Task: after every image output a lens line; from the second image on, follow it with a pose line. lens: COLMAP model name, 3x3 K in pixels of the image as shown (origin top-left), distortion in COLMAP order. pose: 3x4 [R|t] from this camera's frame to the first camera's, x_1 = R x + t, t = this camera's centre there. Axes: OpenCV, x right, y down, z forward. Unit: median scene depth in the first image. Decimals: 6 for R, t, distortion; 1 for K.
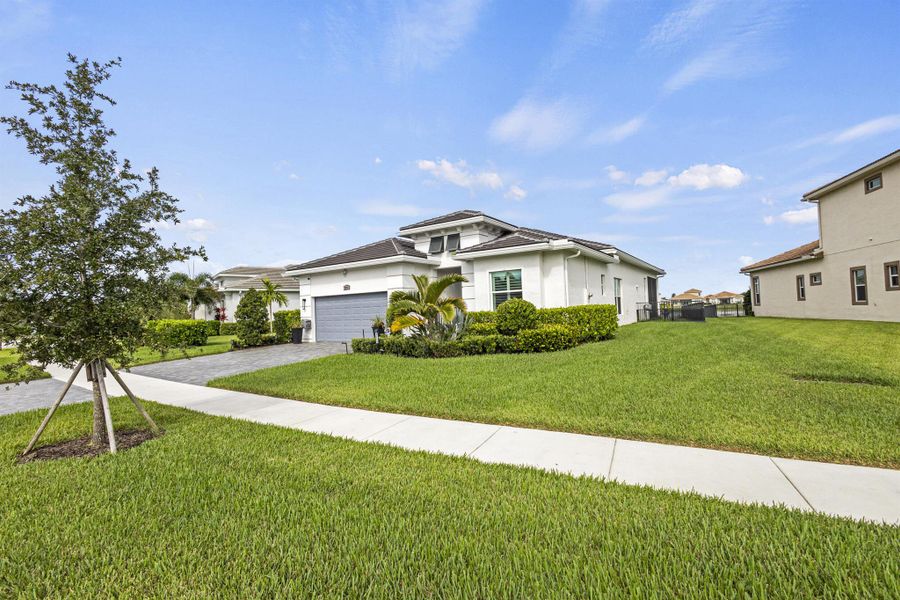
lens RADIAL K [[421.0, 0, 444.6], [0, 421.0, 315.6], [0, 0, 1]] dist [0.002802, 0.000063]
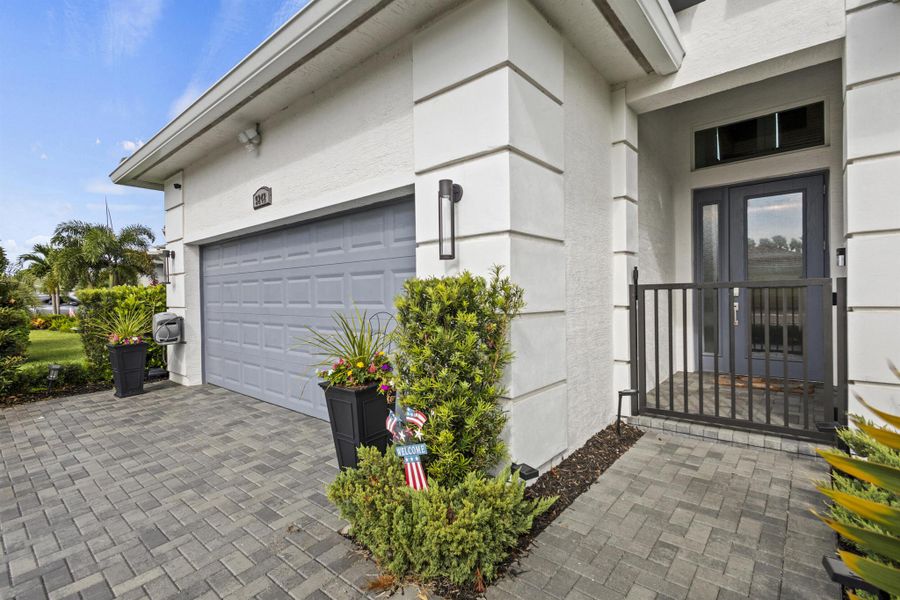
lens RADIAL K [[421.0, 0, 444.6], [0, 421.0, 315.6], [0, 0, 1]] dist [0.002802, 0.000063]
pose [[0.995240, 0.029719, -0.092813, -0.092426], [-0.026302, 0.998938, 0.037822, -0.007748], [0.093839, -0.035200, 0.994965, 0.718113]]
